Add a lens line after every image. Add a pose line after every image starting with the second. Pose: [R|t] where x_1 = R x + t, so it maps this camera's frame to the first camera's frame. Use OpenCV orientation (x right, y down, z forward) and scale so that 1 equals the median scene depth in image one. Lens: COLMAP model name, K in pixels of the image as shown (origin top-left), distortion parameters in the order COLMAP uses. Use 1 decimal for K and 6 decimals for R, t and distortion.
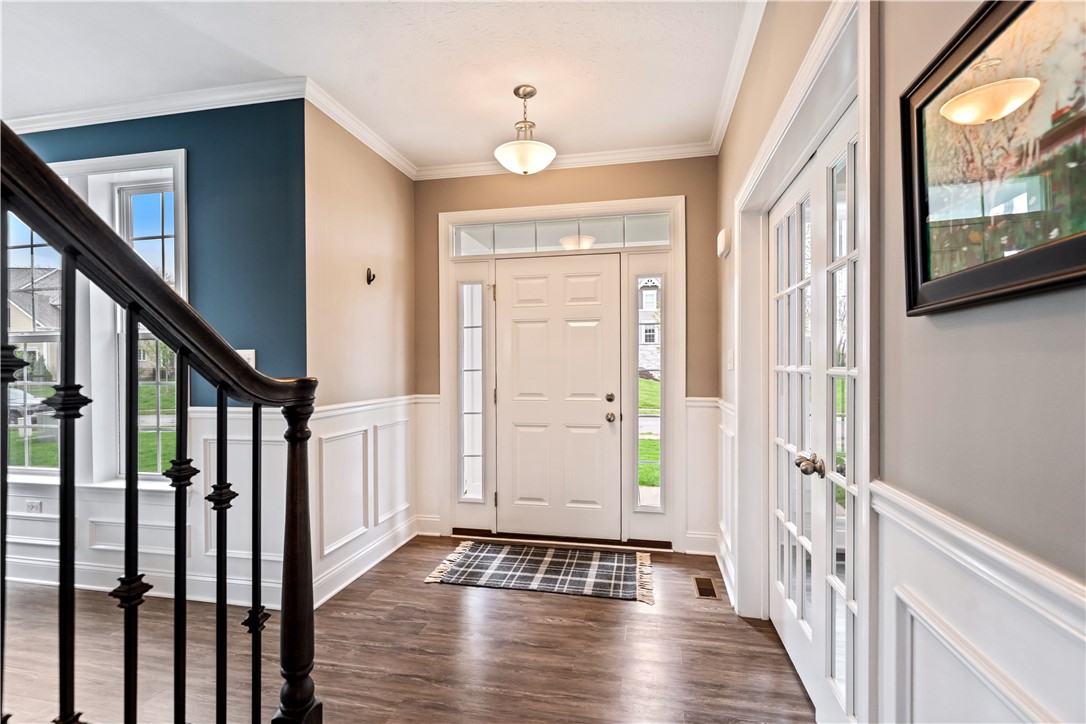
lens RADIAL K [[504.2, 0, 547.1], [0, 504.2, 358.2], [0, 0, 1]] dist [-0.000755, -0.000717]
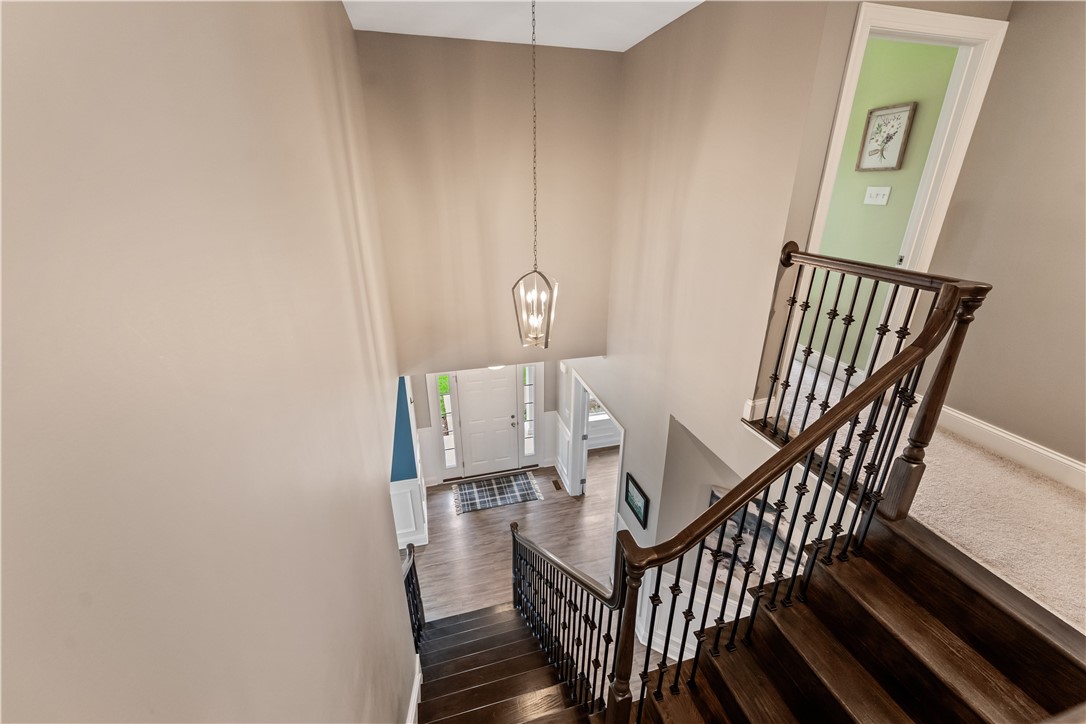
lens RADIAL K [[434.3, 0, 543.4], [0, 434.3, 362.7], [0, 0, 1]] dist [0.019637, 0.000023]
pose [[0.894034, -0.166367, 0.415964, -0.577051], [-0.008081, 0.922351, 0.386267, -0.989936], [-0.447927, -0.348697, 0.823269, -0.643931]]
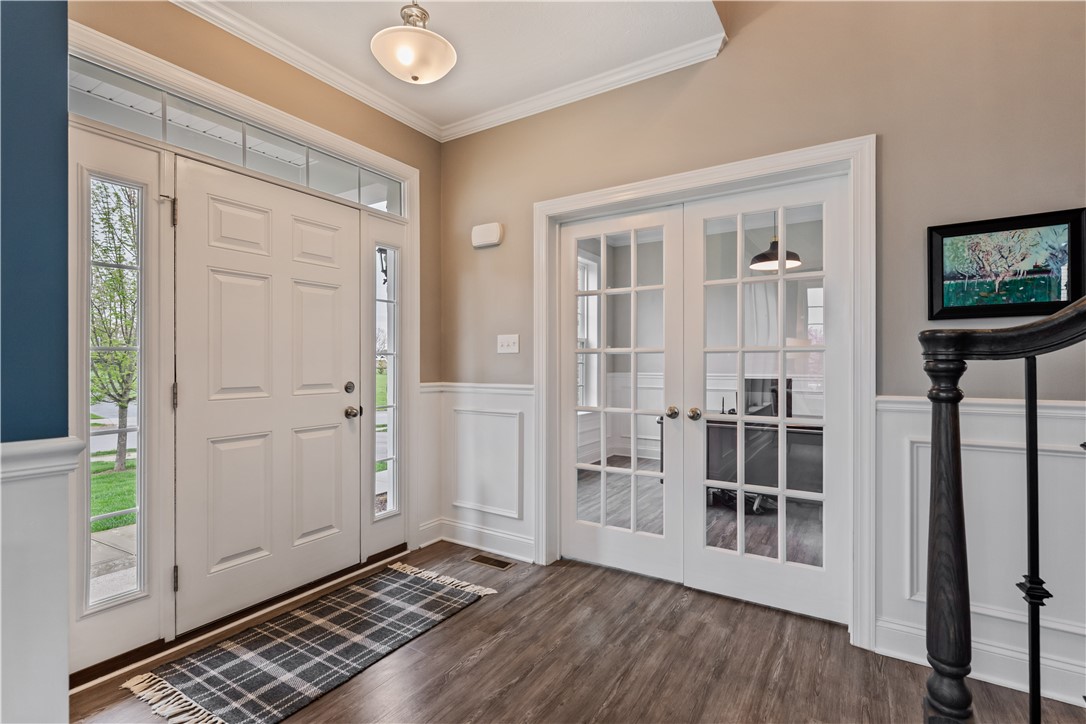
lens RADIAL K [[504.2, 0, 547.1], [0, 504.2, 358.2], [0, 0, 1]] dist [-0.000755, -0.000717]
pose [[0.352275, 0.008050, 0.935862, -0.552563], [-0.014806, 0.999886, -0.003027, 0.033505], [-0.935779, -0.012790, 0.352354, 0.475607]]
